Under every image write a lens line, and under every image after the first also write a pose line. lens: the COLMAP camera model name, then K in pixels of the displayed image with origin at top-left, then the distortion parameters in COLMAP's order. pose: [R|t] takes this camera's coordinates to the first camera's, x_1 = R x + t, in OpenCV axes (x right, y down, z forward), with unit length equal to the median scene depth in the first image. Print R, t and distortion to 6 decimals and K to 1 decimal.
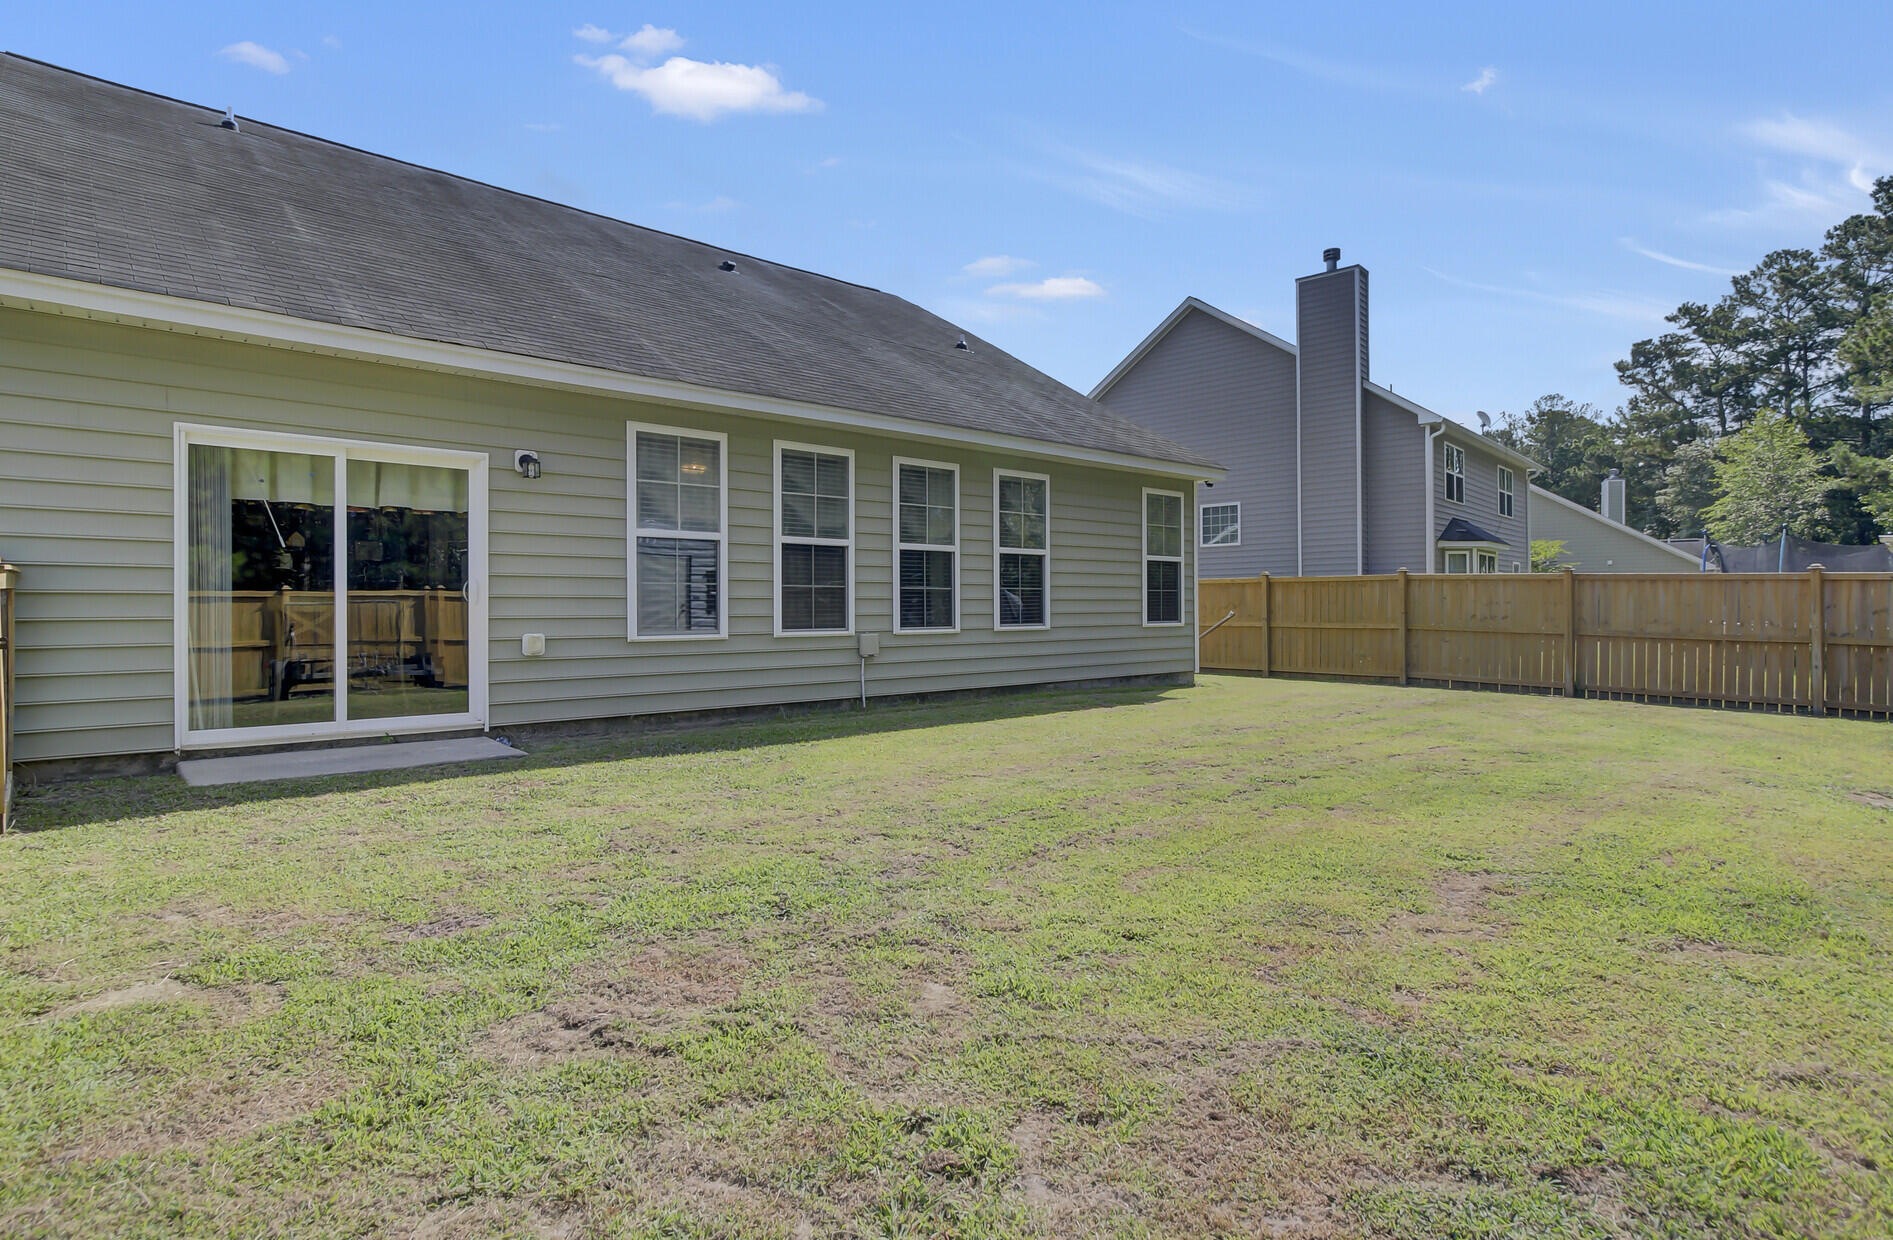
lens RADIAL K [[939.6, 0, 948.0], [0, 939.6, 626.3], [0, 0, 1]] dist [0.004926, -0.003940]
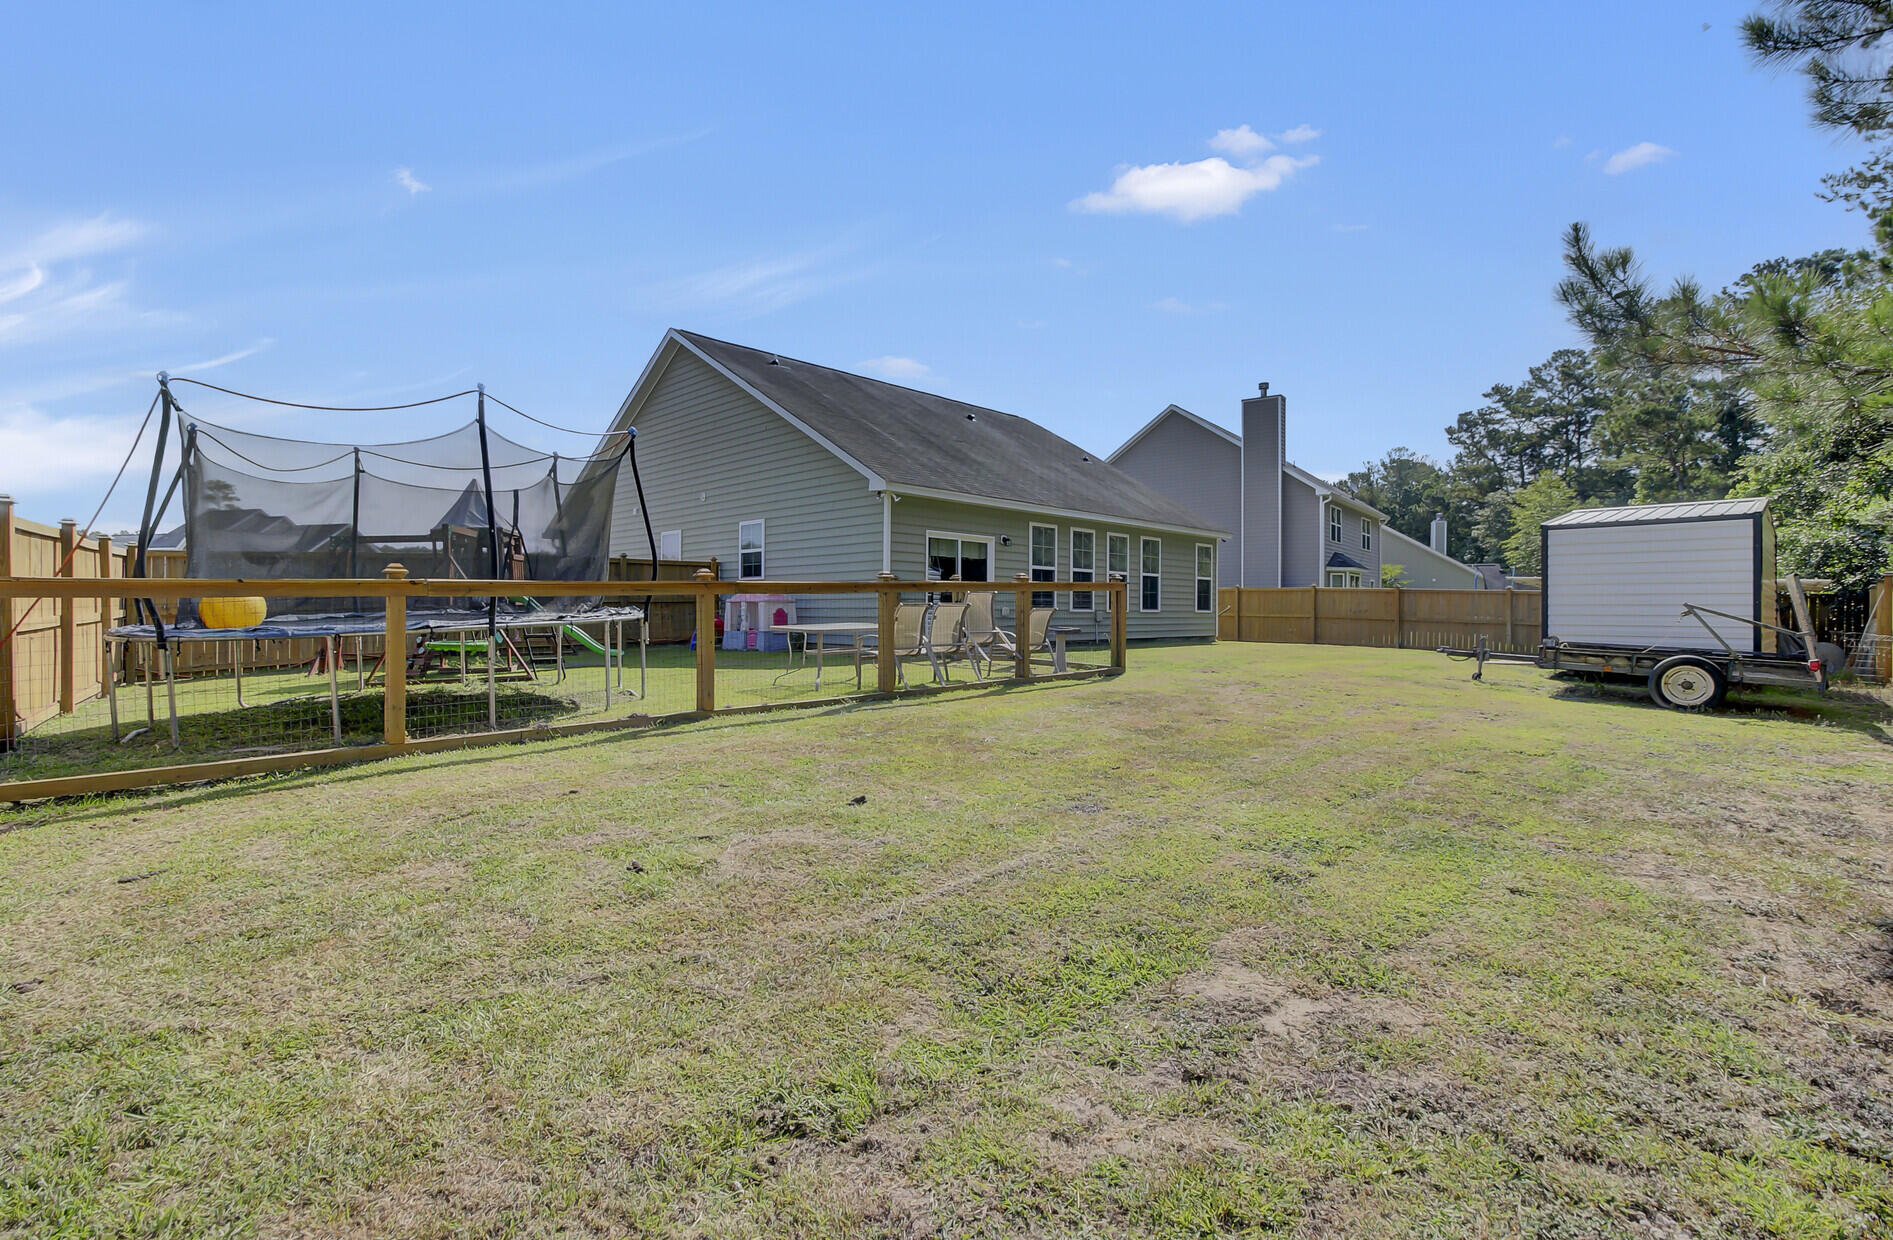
lens RADIAL K [[867.0, 0, 927.0], [0, 867.0, 625.0], [0, 0, 1]] dist [-0.005453, 0.000679]
pose [[0.997494, 0.014239, 0.069303, -0.115993], [-0.014264, 0.999898, -0.000129, 0.008697], [-0.069297, -0.000860, 0.997596, -0.191831]]
